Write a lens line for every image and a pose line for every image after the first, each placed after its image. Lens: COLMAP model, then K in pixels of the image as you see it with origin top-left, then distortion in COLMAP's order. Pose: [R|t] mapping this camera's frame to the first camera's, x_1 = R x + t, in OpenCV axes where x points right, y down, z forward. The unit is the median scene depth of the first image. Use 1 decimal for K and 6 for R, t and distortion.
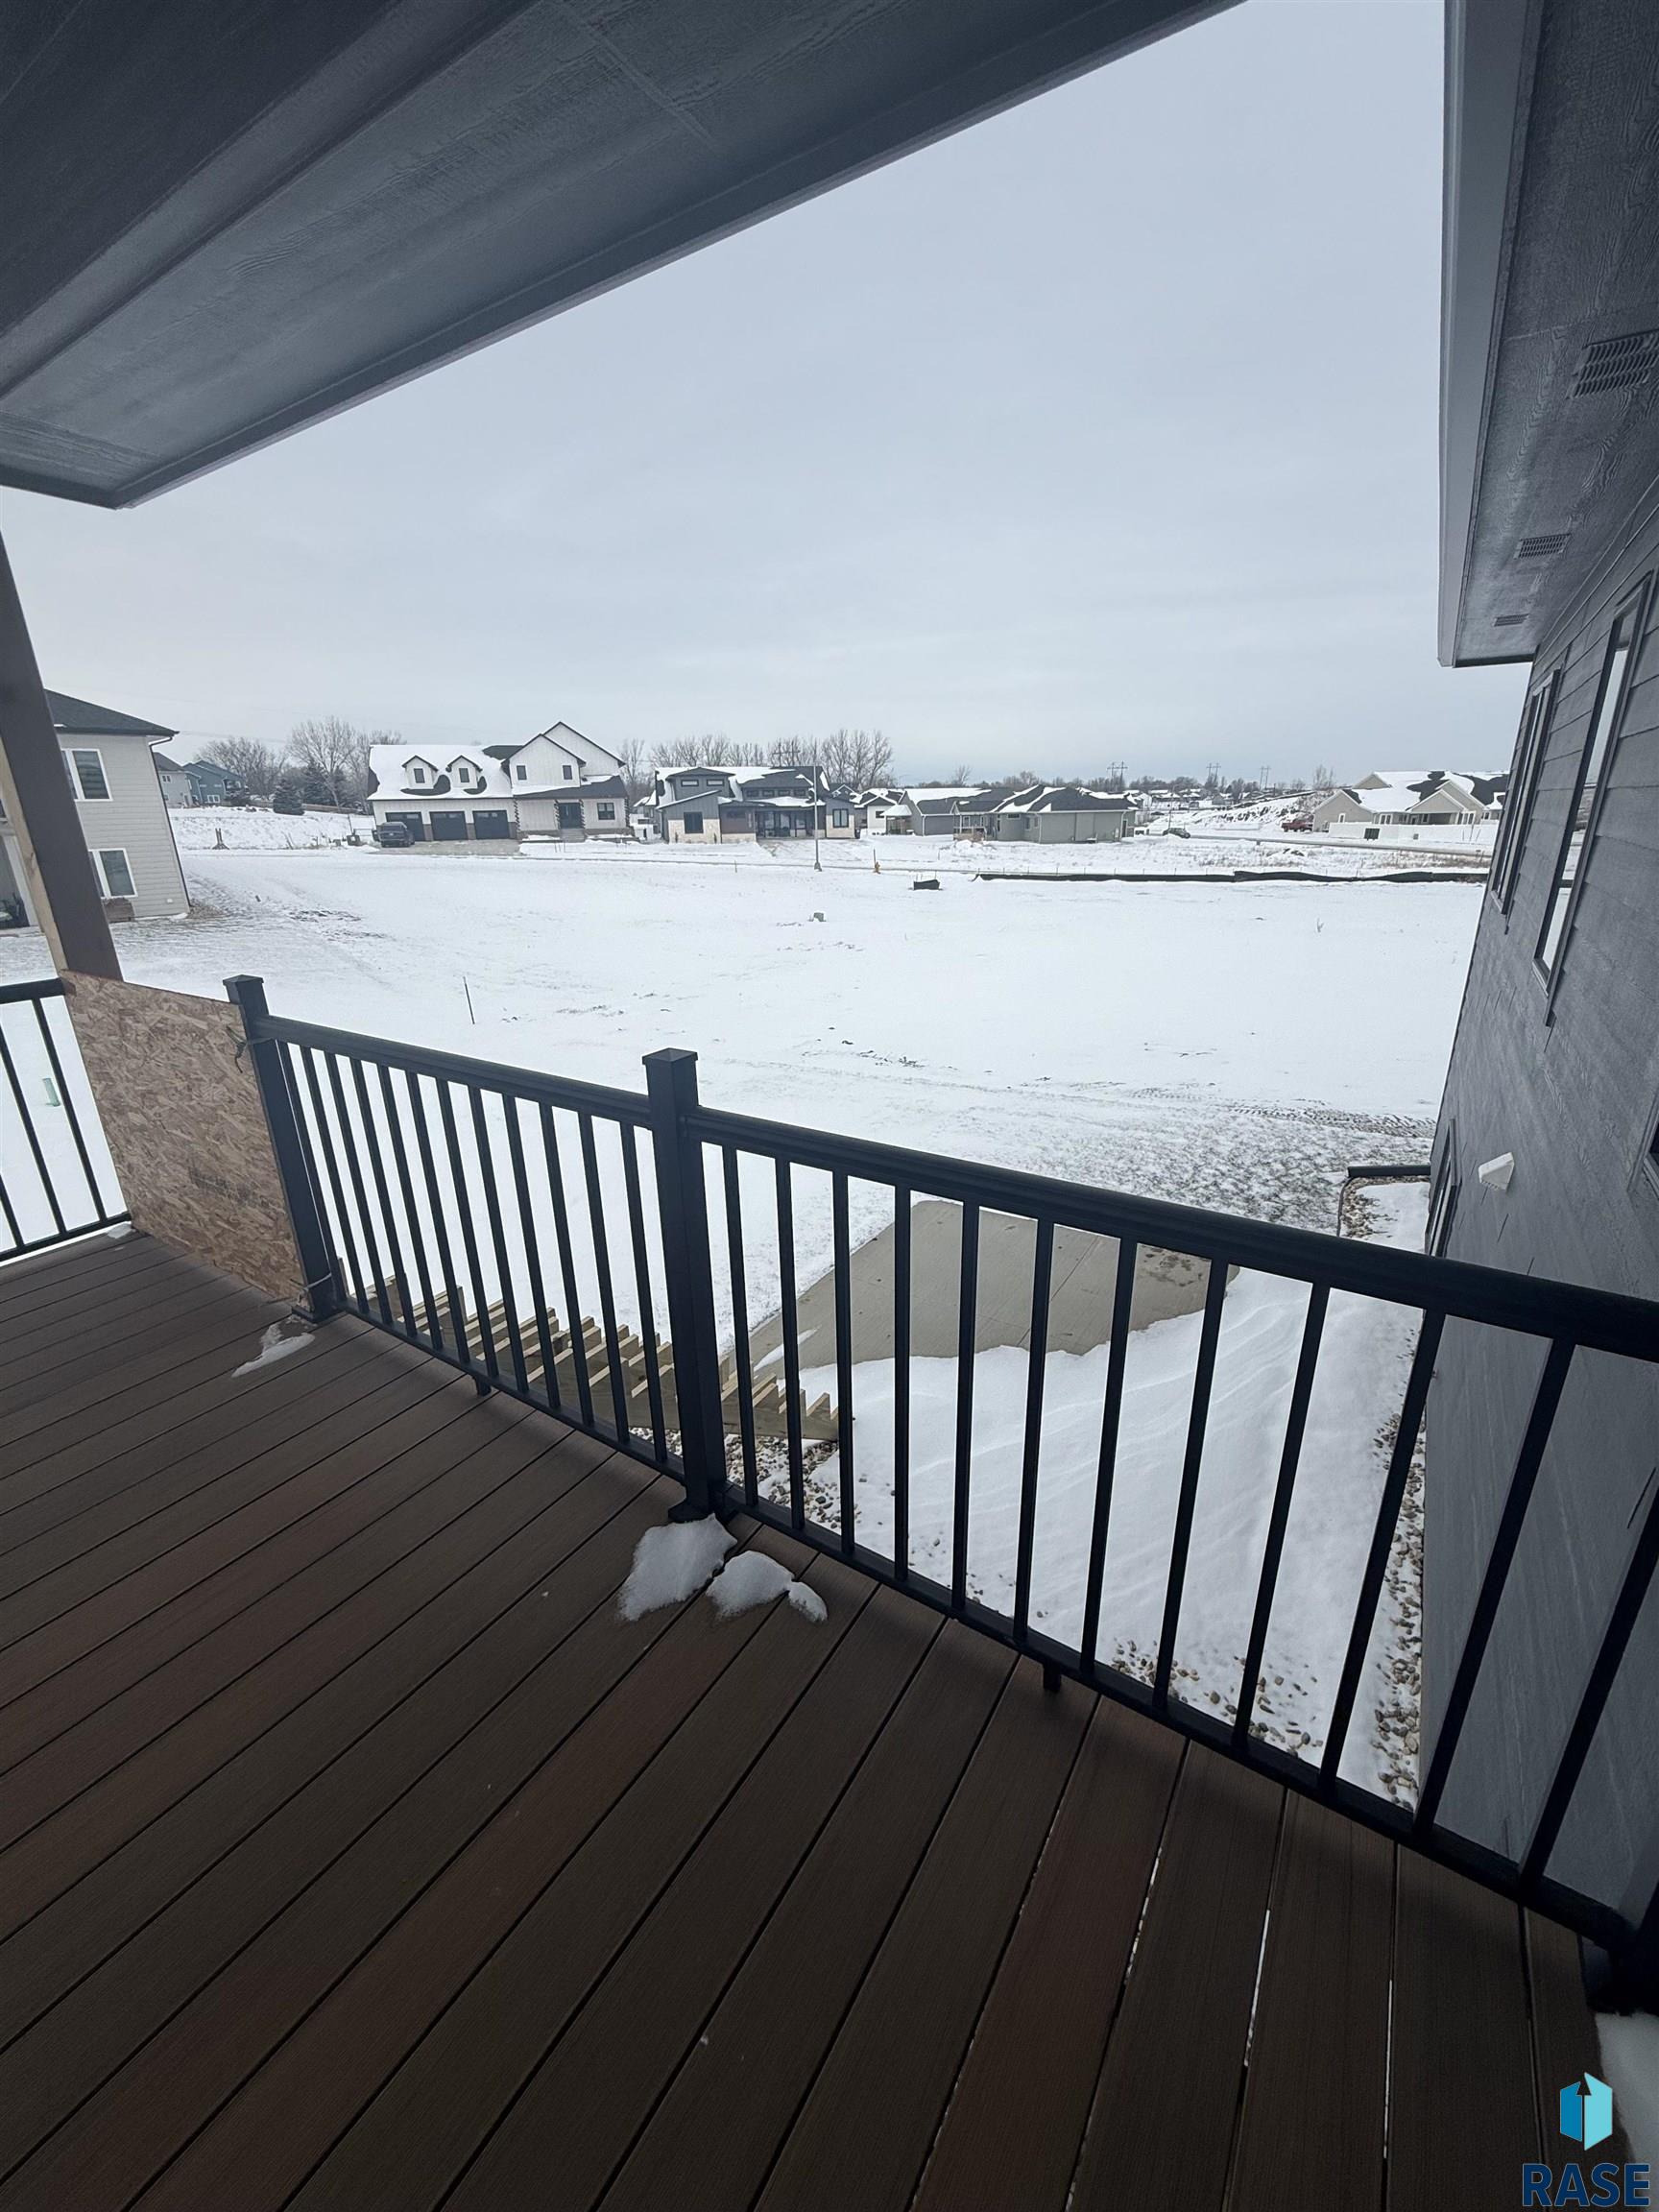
lens RADIAL K [[878.6, 0, 828.9], [0, 878.6, 1098.6], [0, 0, 1]] dist [-0.000563, 0.000007]
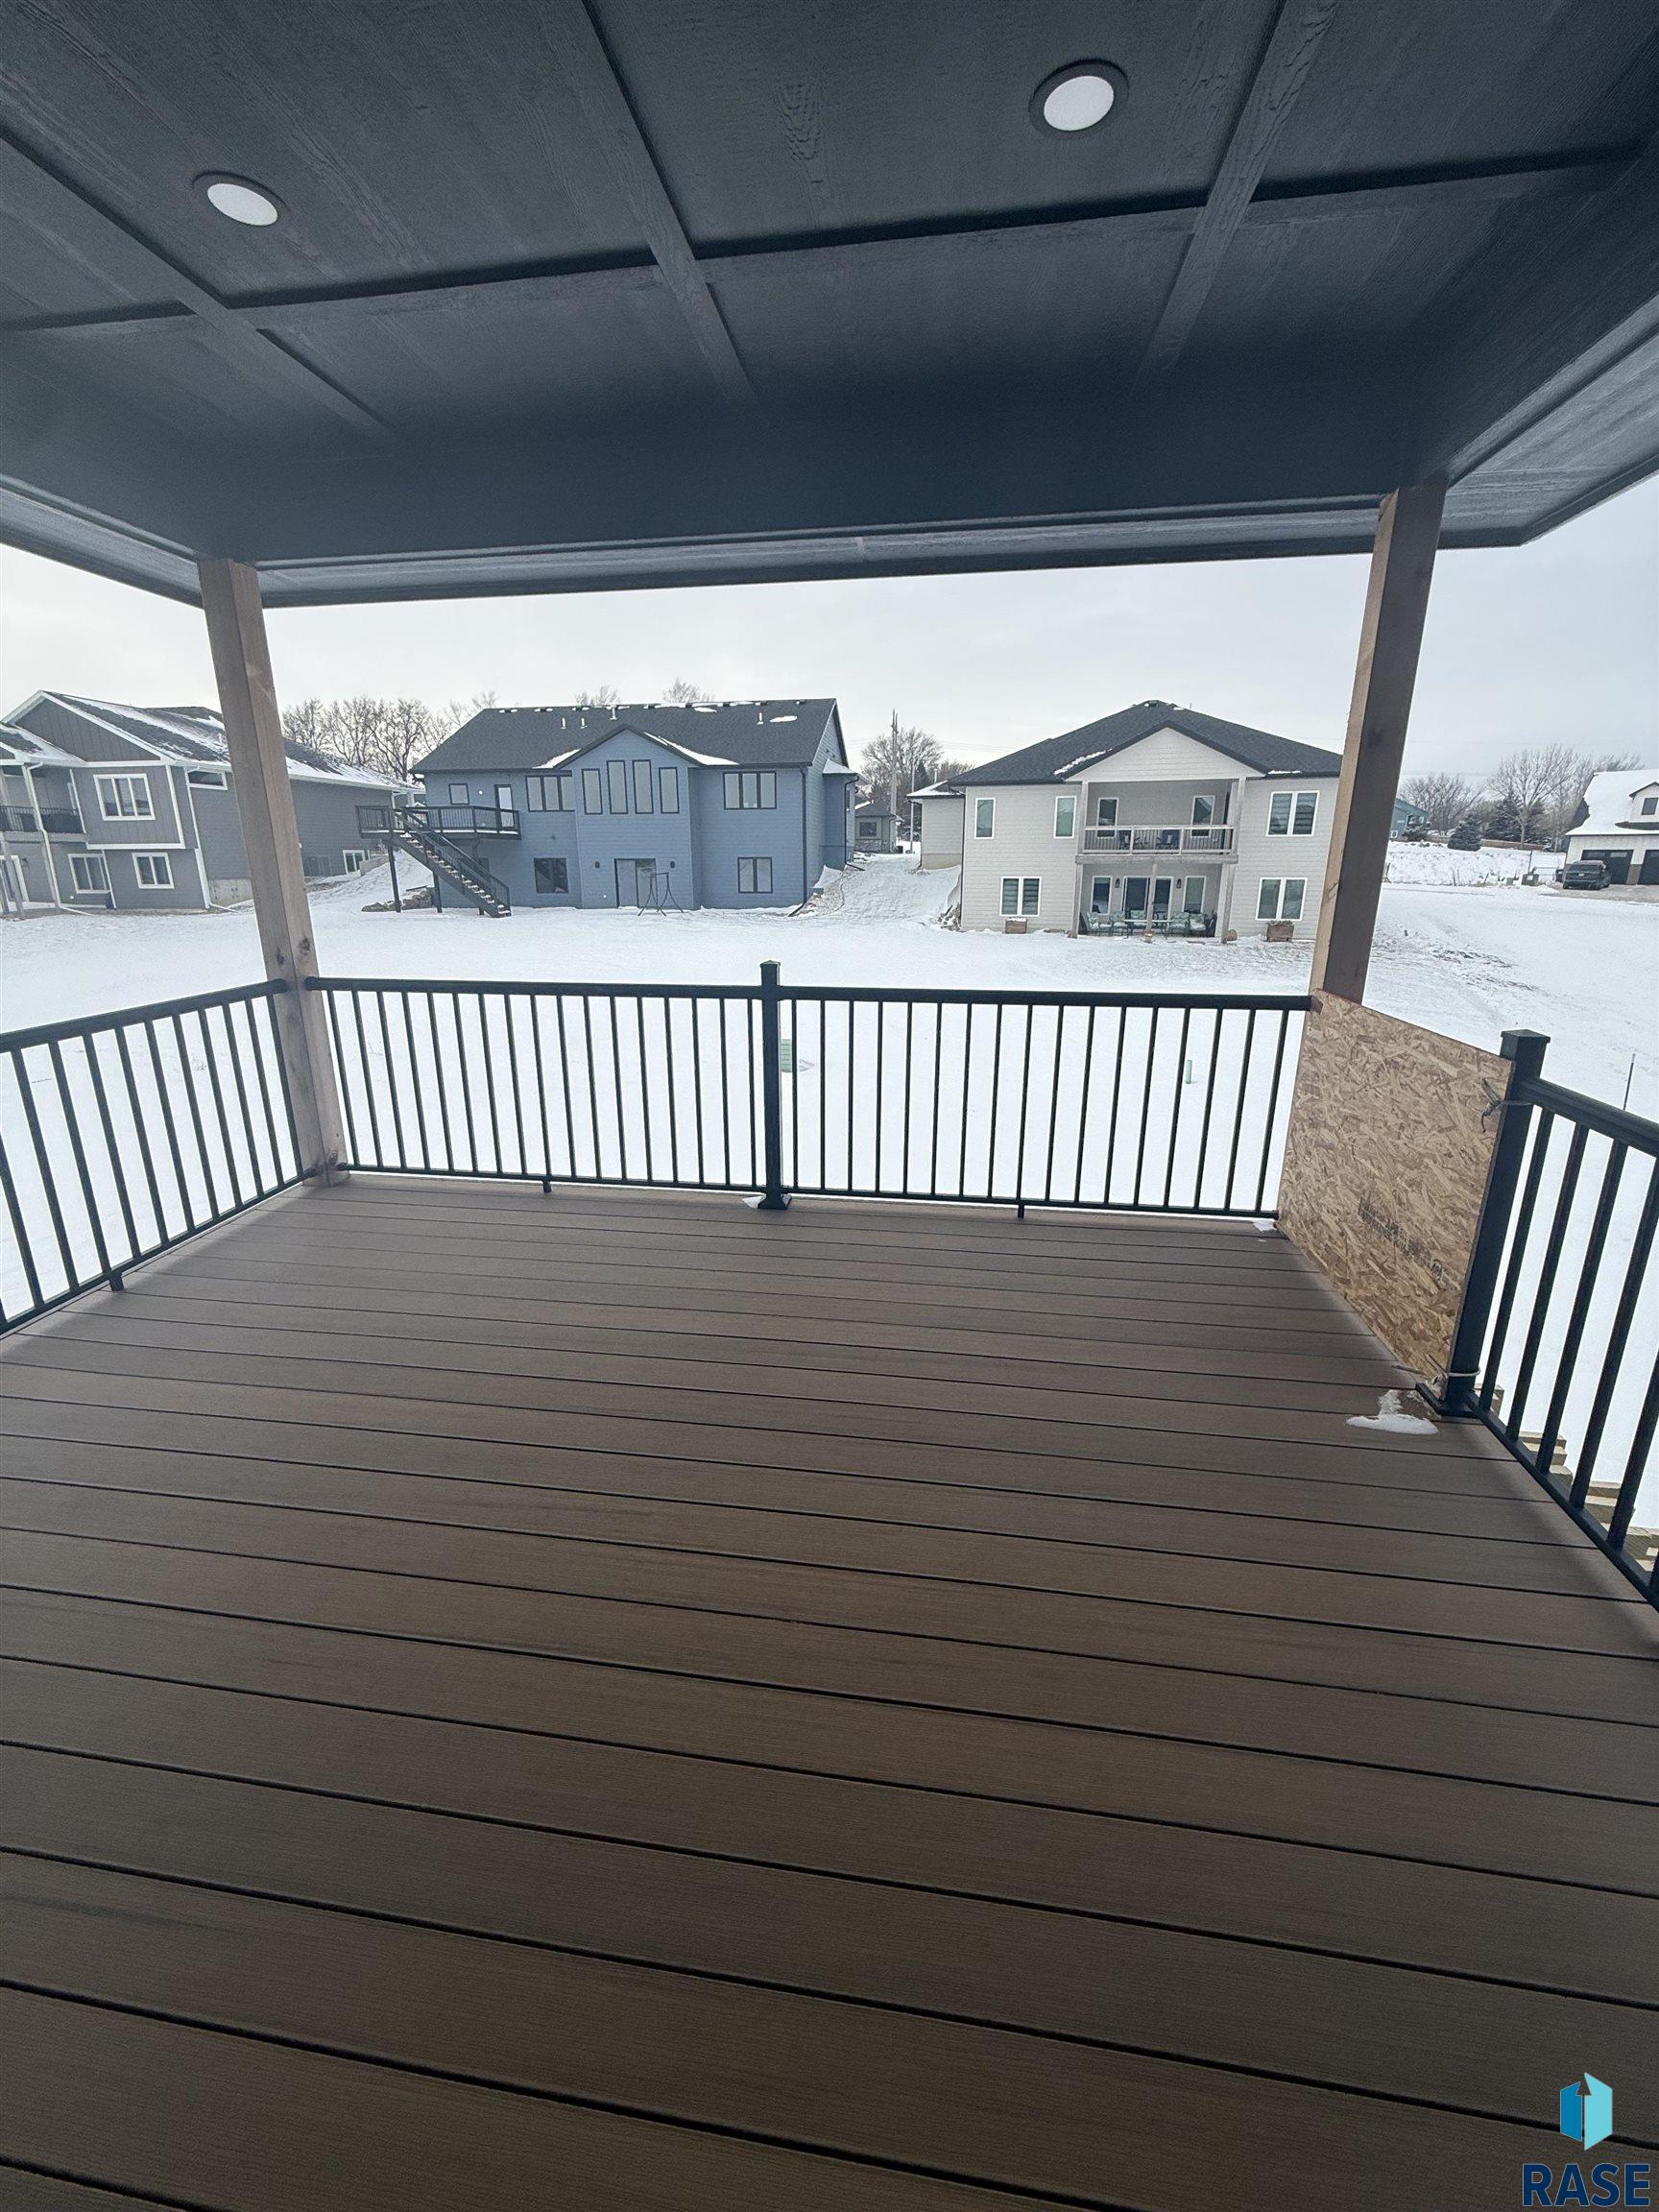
lens RADIAL K [[878.6, 0, 828.9], [0, 878.6, 1098.6], [0, 0, 1]] dist [-0.000563, 0.000007]
pose [[0.422818, 0.260762, -0.867887, -0.131343], [-0.292054, 0.945817, 0.141893, 0.005069], [0.857863, 0.193475, 0.476065, -0.019218]]
